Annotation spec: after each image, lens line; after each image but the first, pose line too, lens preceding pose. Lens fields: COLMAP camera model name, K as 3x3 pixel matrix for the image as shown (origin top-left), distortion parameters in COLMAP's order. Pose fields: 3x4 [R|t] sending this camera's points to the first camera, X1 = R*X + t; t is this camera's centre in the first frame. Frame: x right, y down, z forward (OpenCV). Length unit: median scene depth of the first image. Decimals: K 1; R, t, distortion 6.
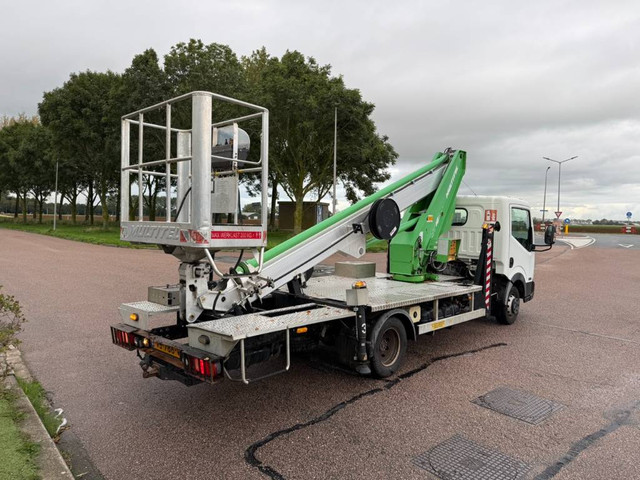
lens RADIAL K [[449.6, 0, 321.8], [0, 449.6, 233.2], [0, 0, 1]] dist [0.071995, -0.086185]
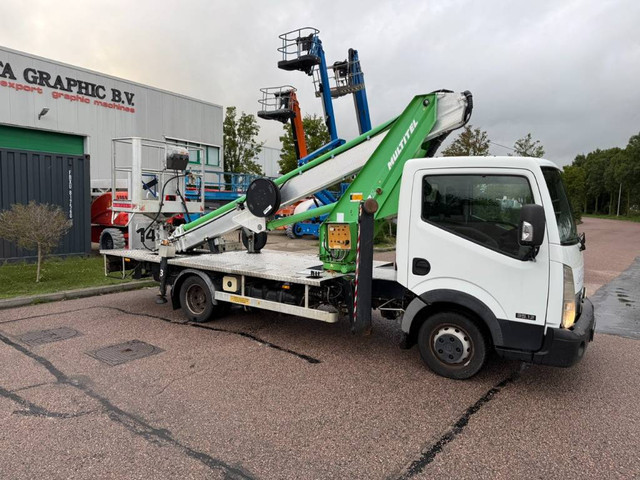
lens RADIAL K [[447.4, 0, 317.4], [0, 447.4, 236.2], [0, 0, 1]] dist [0.066557, -0.079143]
pose [[0.173906, 0.056486, -0.983141, 1.178968], [-0.044769, 0.997775, 0.049407, 0.000883], [0.983744, 0.035422, 0.176048, 0.914341]]
